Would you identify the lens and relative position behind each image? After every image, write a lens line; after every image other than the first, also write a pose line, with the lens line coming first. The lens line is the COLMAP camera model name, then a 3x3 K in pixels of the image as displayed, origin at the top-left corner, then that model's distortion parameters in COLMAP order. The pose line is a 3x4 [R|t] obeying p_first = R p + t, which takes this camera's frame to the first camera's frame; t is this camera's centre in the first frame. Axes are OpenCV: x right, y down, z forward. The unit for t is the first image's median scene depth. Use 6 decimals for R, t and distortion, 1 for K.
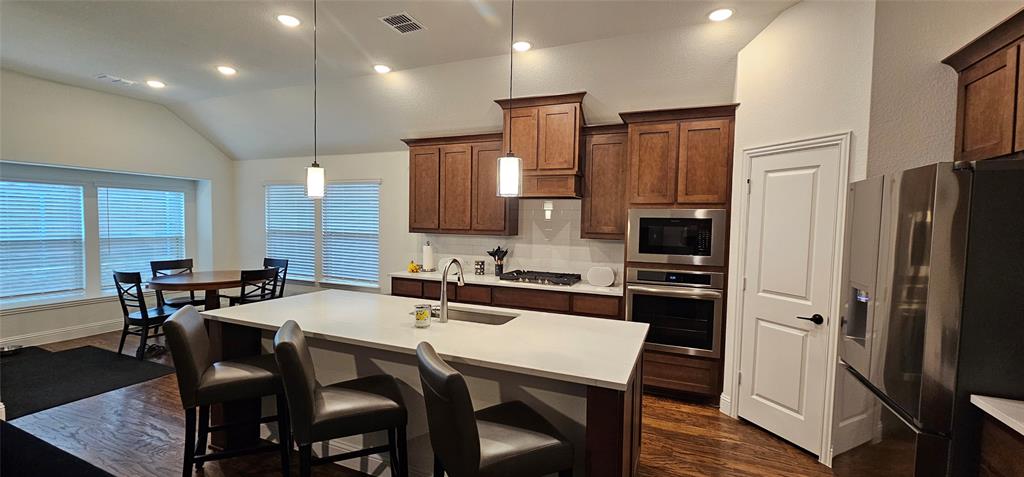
lens RADIAL K [[435.6, 0, 496.5], [0, 435.6, 247.3], [0, 0, 1]] dist [0.000011, -0.000133]
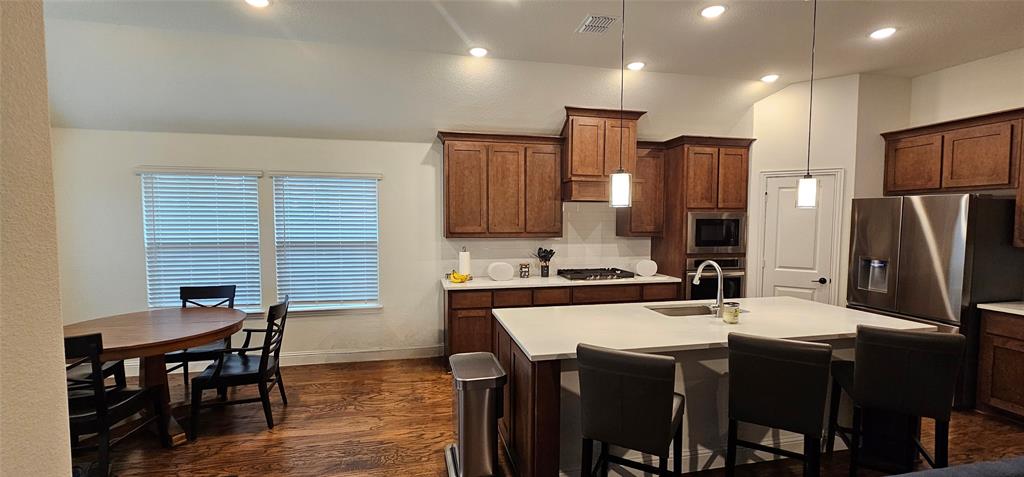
lens RADIAL K [[435.6, 0, 496.5], [0, 435.6, 247.3], [0, 0, 1]] dist [0.000011, -0.000133]
pose [[0.793207, -0.052961, 0.606644, -0.755349], [0.048742, 0.998536, 0.023442, -0.035570], [-0.606998, 0.010974, 0.794628, 0.278788]]
